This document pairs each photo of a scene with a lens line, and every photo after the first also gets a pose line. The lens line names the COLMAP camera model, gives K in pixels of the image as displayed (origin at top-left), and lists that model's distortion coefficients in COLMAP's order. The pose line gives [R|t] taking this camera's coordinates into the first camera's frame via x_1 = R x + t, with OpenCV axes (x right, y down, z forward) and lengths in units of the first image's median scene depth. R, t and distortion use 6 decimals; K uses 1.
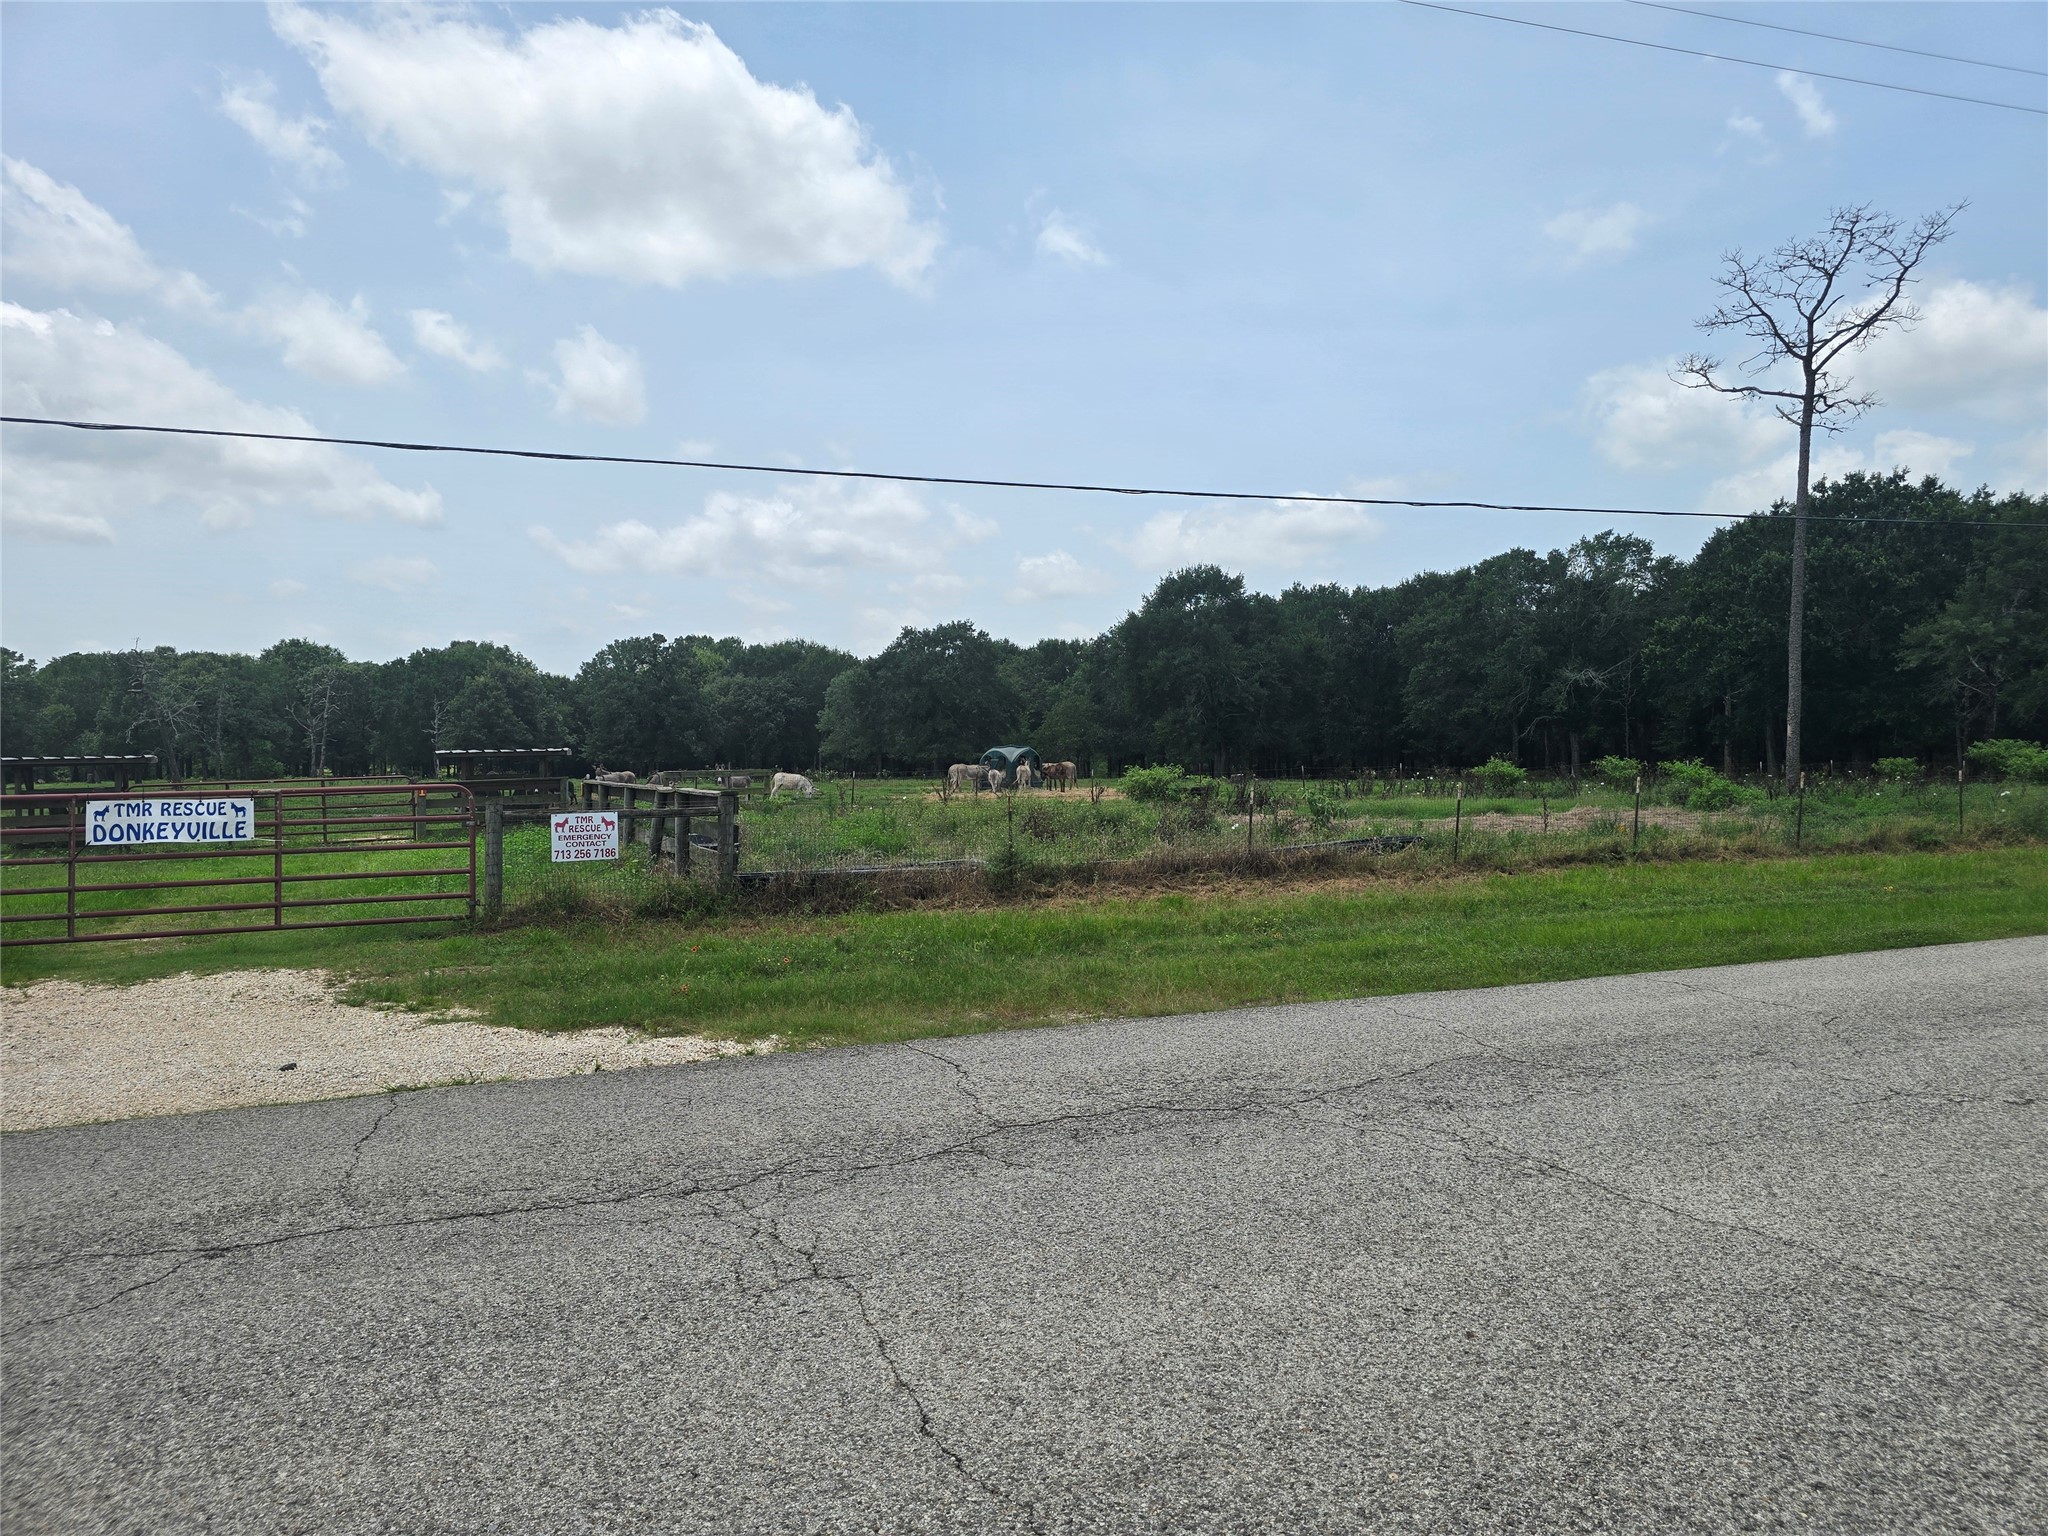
lens RADIAL K [[1369.3, 0, 1051.8], [0, 1369.3, 762.9], [0, 0, 1]] dist [0.048199, -0.055877]
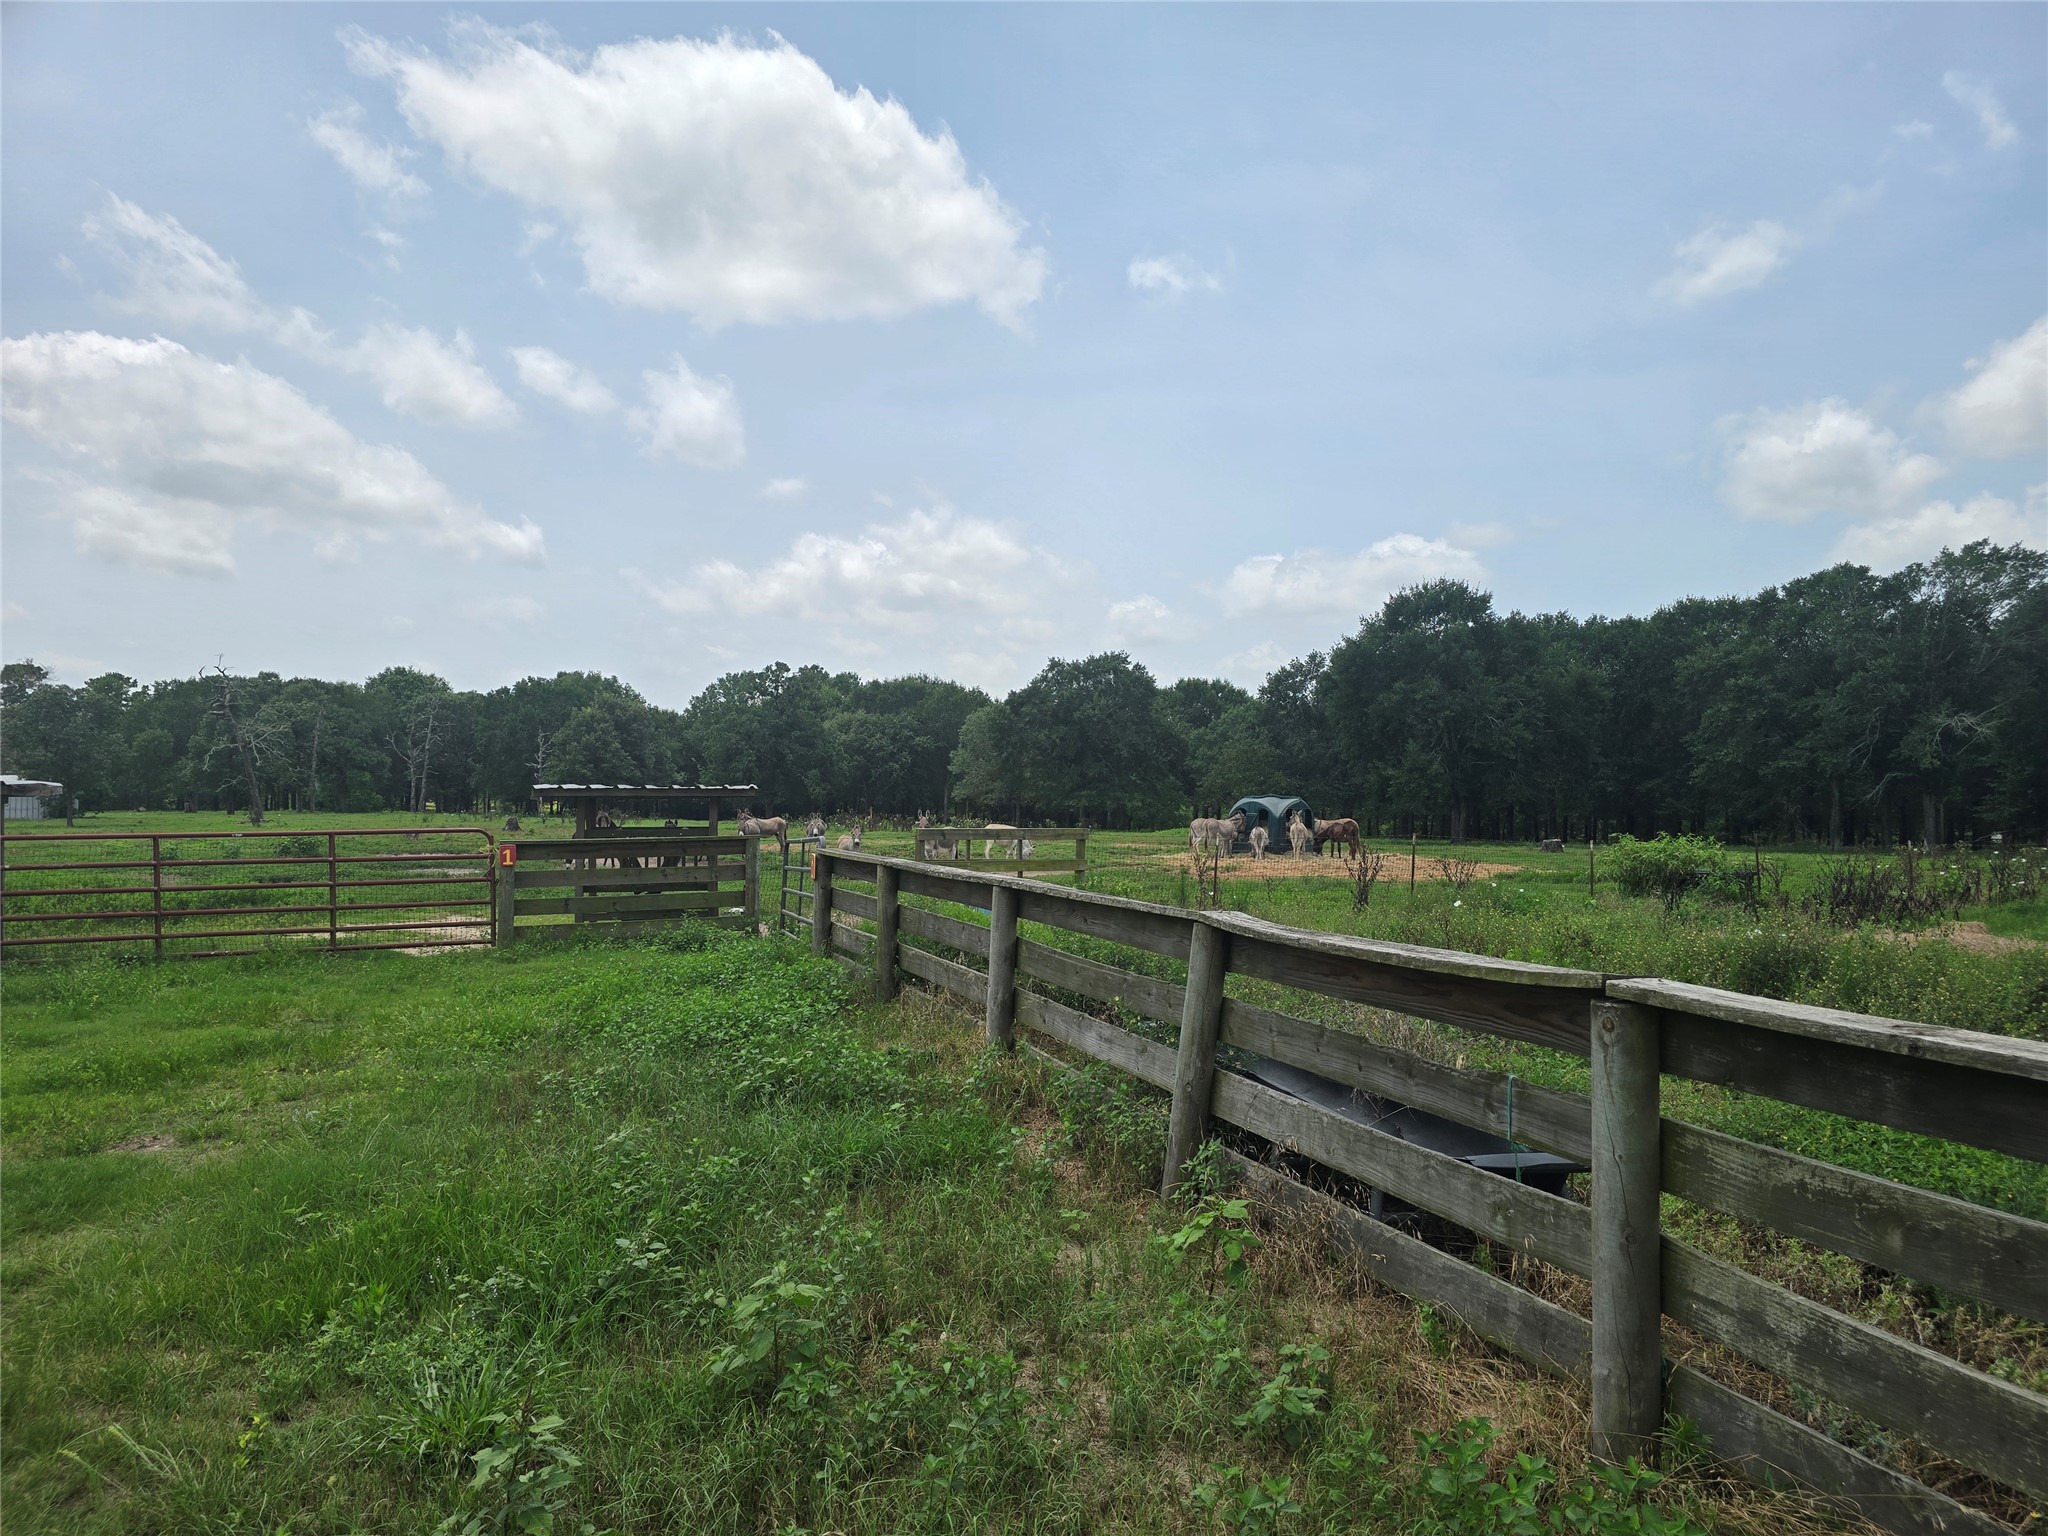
lens RADIAL K [[1369.3, 0, 1025.2], [0, 1369.3, 846.1], [0, 0, 1]] dist [0.048199, -0.055877]
pose [[0.996838, 0.024241, -0.075679, -0.049070], [-0.022233, 0.999381, 0.027274, -0.001013], [0.076293, -0.025505, 0.996759, 0.096644]]
